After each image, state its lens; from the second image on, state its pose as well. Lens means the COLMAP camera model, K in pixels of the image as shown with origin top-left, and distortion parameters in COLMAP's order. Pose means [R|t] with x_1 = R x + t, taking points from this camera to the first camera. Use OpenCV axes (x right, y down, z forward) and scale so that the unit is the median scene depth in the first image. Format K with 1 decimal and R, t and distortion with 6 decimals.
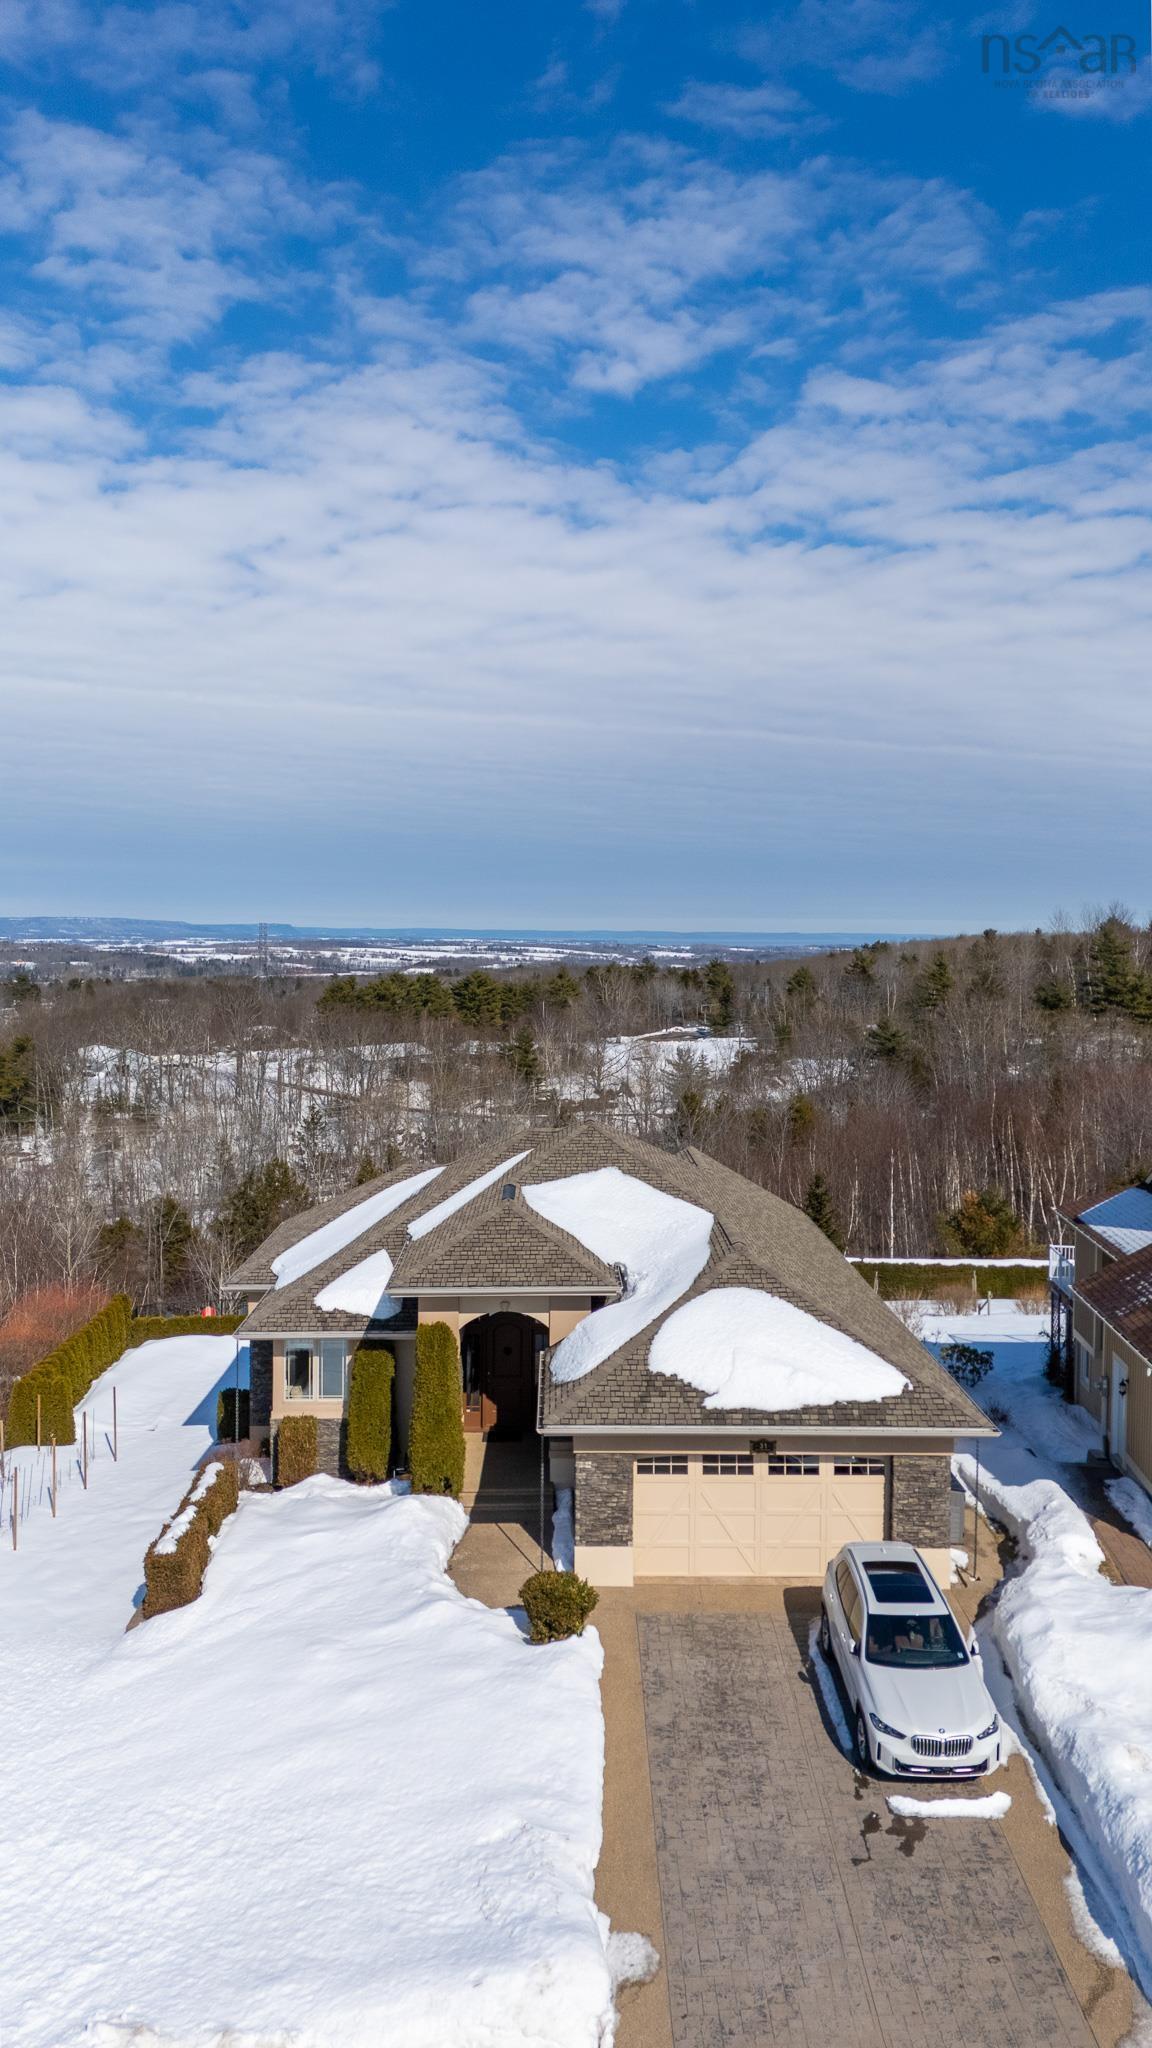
lens RADIAL K [[1470.0, 0, 578.3], [0, 1470.0, 979.6], [0, 0, 1]] dist [0.028841, -0.000267]
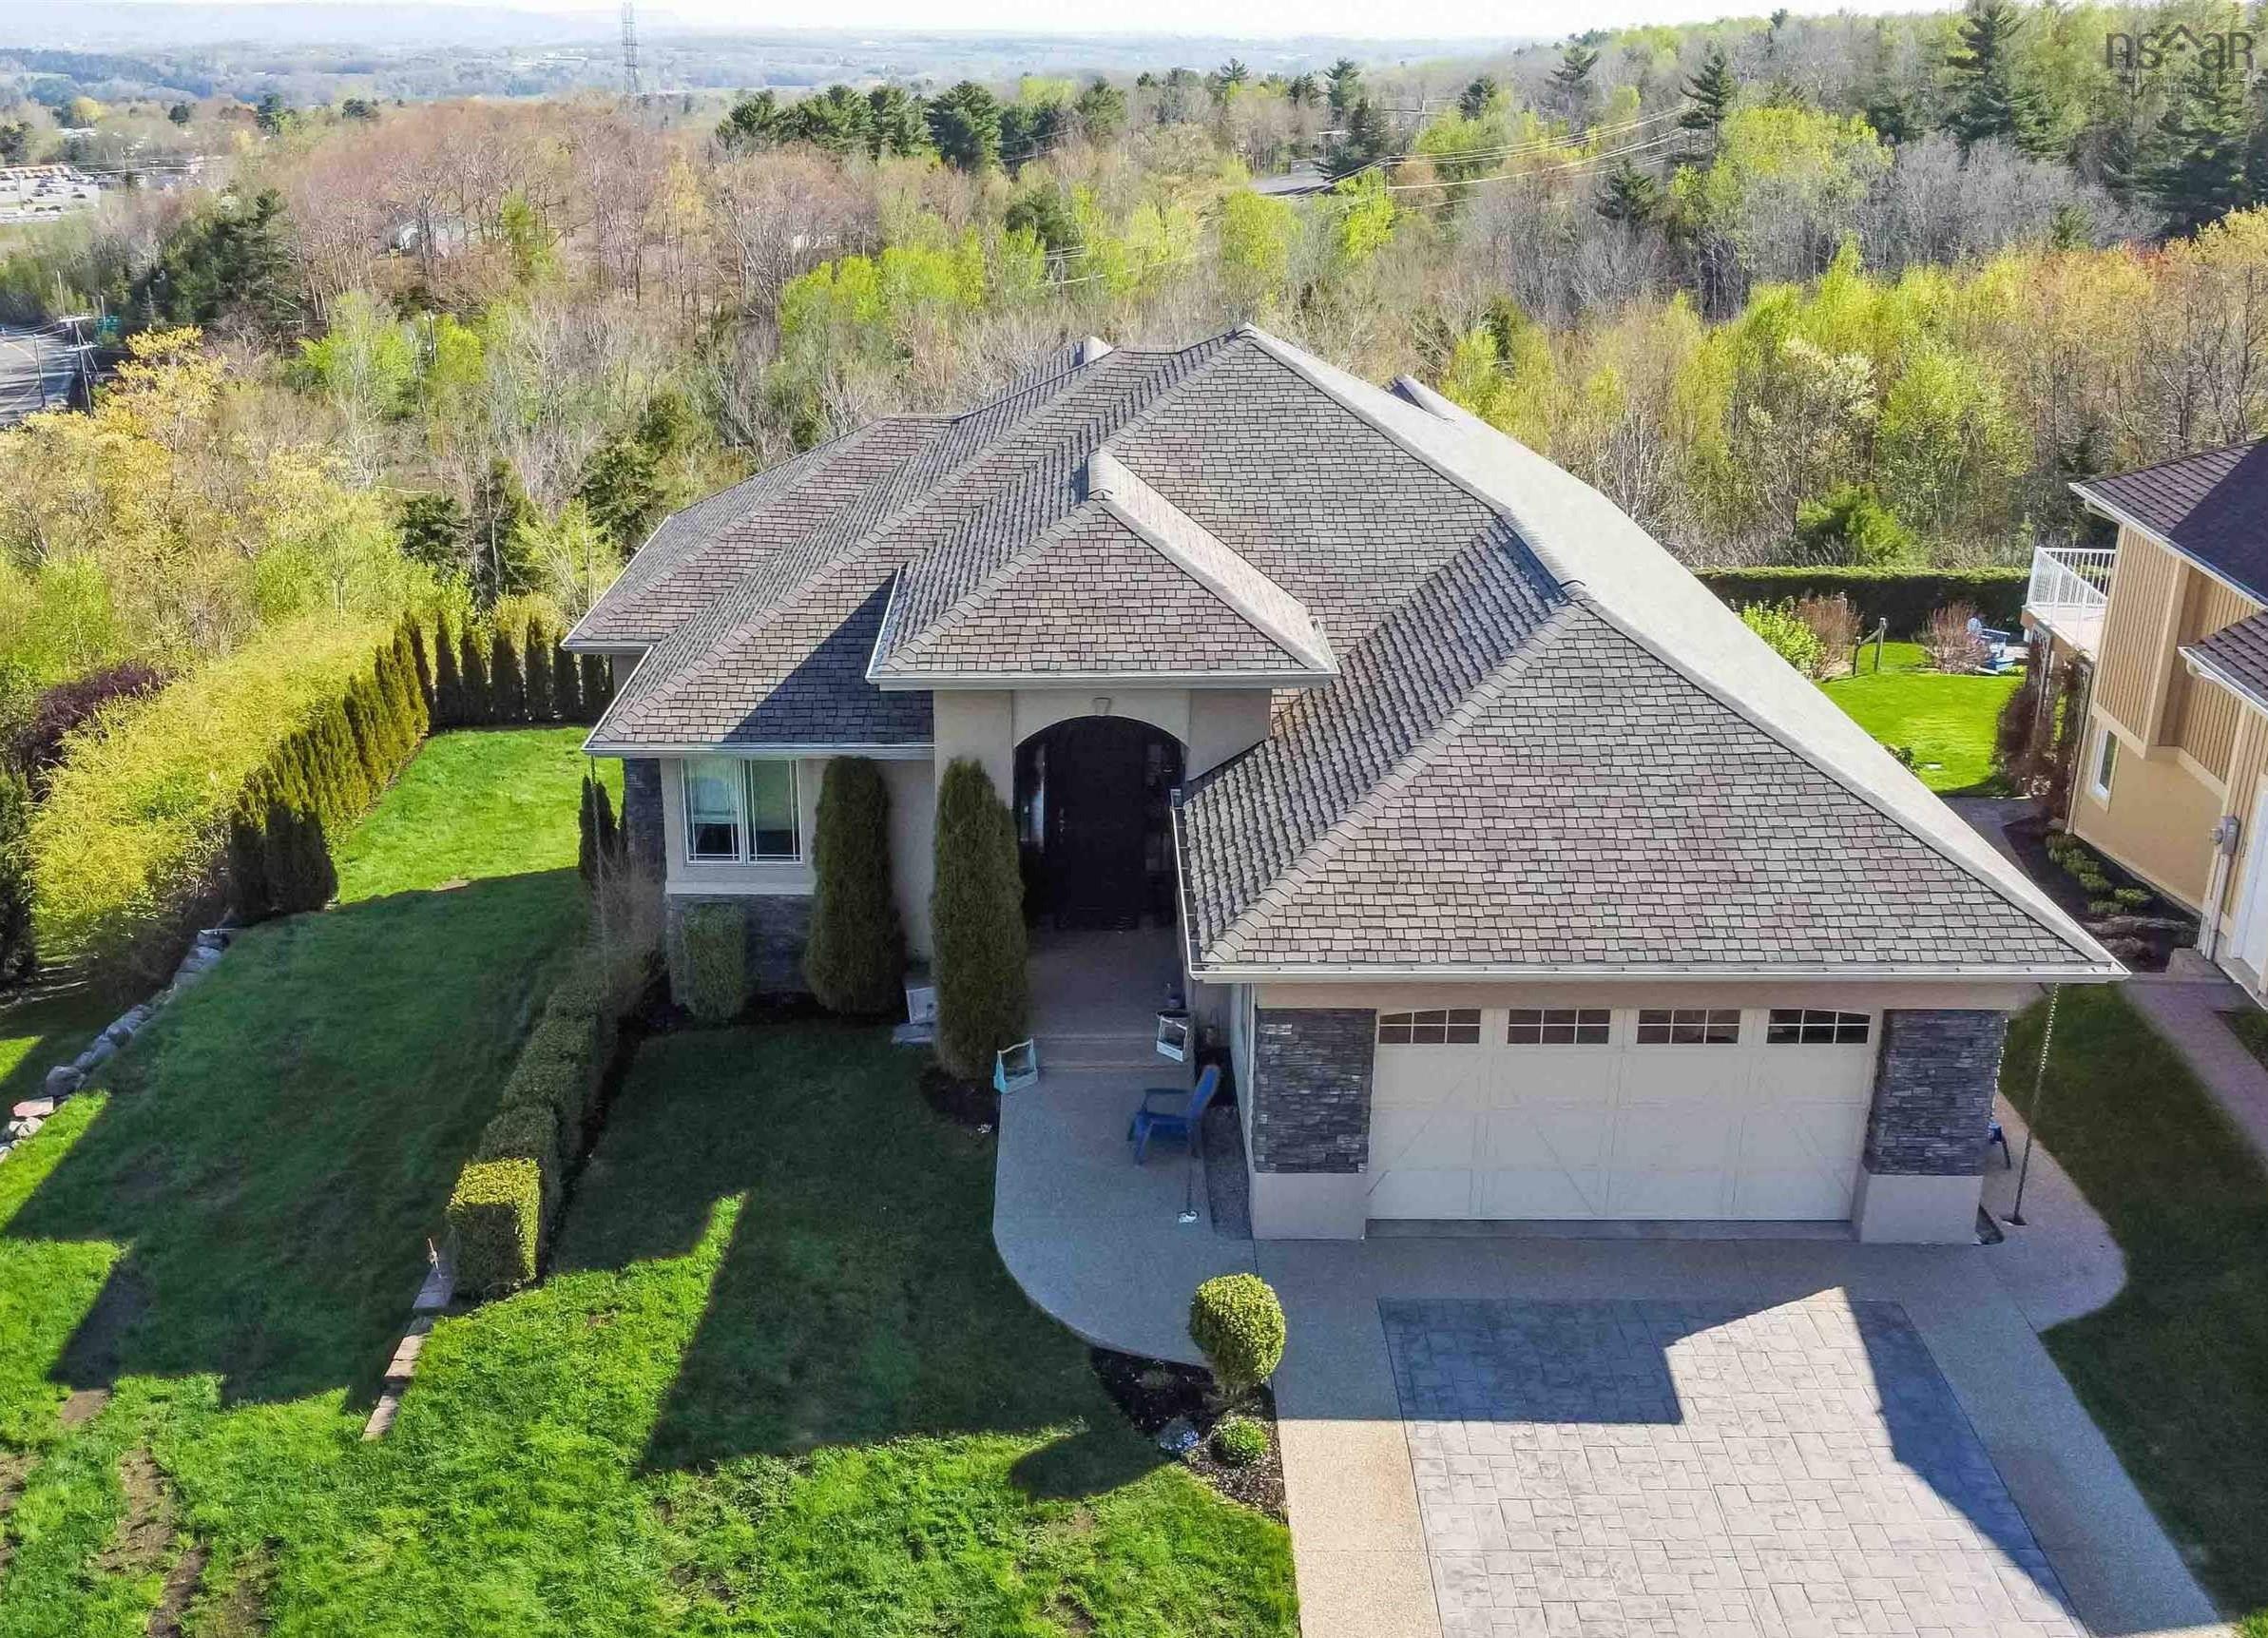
lens RADIAL K [[2159.0, 0, 1134.0], [0, 2159.0, 819.0], [0, 0, 1]] dist [0.125794, -0.387028]
pose [[0.999988, -0.000798, 0.004835, -0.048095], [-0.000768, 0.948968, 0.315373, 0.027422], [-0.004840, -0.315373, 0.948956, 0.318176]]
